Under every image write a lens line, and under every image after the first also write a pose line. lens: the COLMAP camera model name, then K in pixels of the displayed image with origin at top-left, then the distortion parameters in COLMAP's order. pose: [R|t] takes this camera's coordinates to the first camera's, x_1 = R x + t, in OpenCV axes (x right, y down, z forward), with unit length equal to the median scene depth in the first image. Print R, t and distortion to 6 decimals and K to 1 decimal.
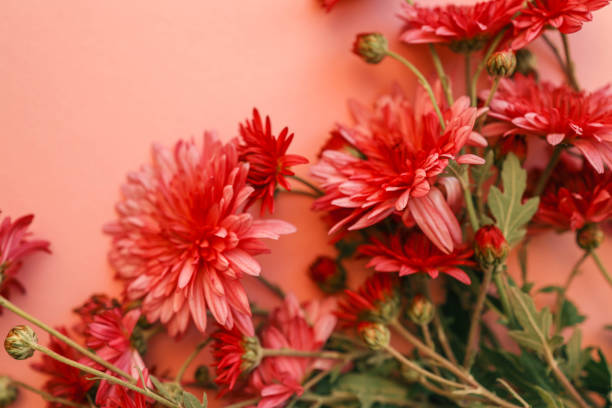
lens RADIAL K [[681.6, 0, 307.8], [0, 681.6, 206.1], [0, 0, 1]] dist [-0.036759, 0.000000]
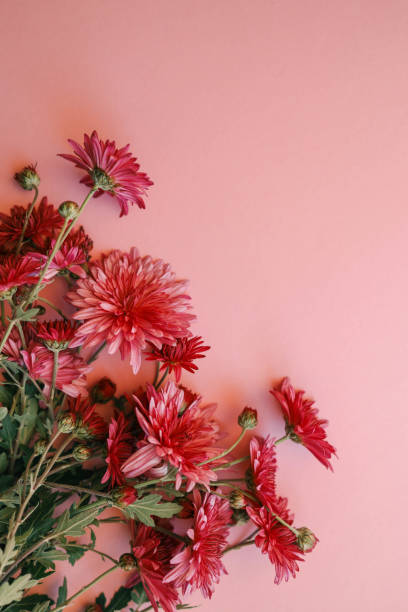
lens RADIAL K [[681.6, 0, 202.4], [0, 681.6, 305.3], [0, 0, 1]] dist [-0.036759, 0.000000]
pose [[-0.000237, 0.998734, -0.050301, -0.095491], [-0.994978, -0.005270, -0.099950, 0.037073], [-0.100089, 0.050025, 0.993720, -0.608992]]
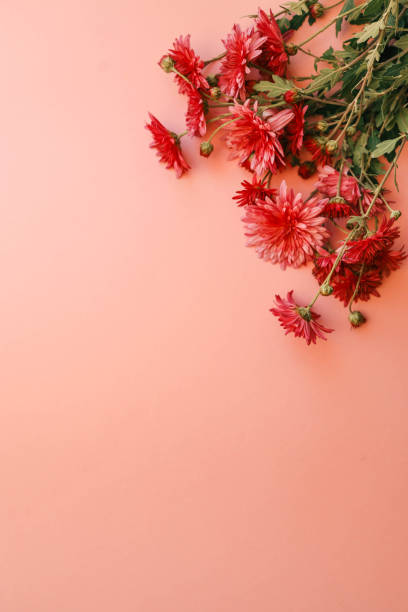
lens RADIAL K [[681.6, 0, 205.7], [0, 681.6, 306.3], [0, 0, 1]] dist [-0.036759, 0.000000]
pose [[0.012078, -0.995923, -0.089391, -0.237287], [0.991889, 0.023245, -0.124959, 0.068240], [0.126528, -0.087157, 0.988127, -1.363635]]
